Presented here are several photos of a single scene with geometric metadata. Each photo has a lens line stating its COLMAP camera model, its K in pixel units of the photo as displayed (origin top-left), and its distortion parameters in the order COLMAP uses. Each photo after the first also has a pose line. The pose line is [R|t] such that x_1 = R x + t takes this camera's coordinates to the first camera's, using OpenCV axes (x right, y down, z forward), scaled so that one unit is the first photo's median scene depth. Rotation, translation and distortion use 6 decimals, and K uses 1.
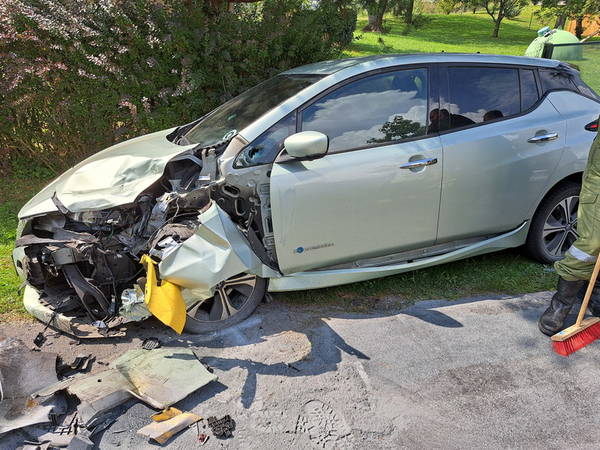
lens RADIAL K [[416.5, 0, 303.2], [0, 416.5, 227.7], [0, 0, 1]] dist [0.064127, -0.052593]
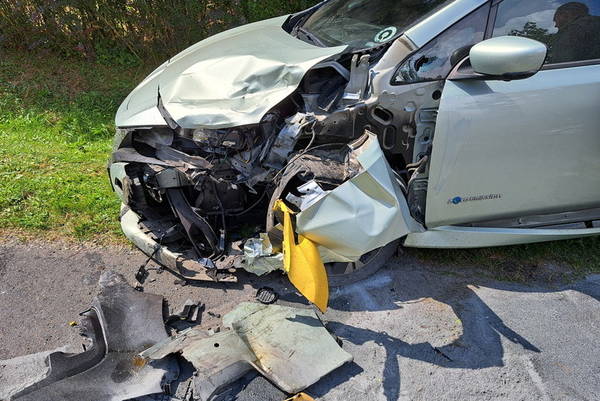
lens RADIAL K [[406.1, 0, 296.8], [0, 406.1, 201.8], [0, 0, 1]] dist [0.061333, -0.003036]
pose [[0.987720, 0.111897, -0.109032, -0.230842], [-0.088844, 0.976337, 0.197161, -0.070135], [0.128514, -0.185054, 0.974289, 0.250538]]
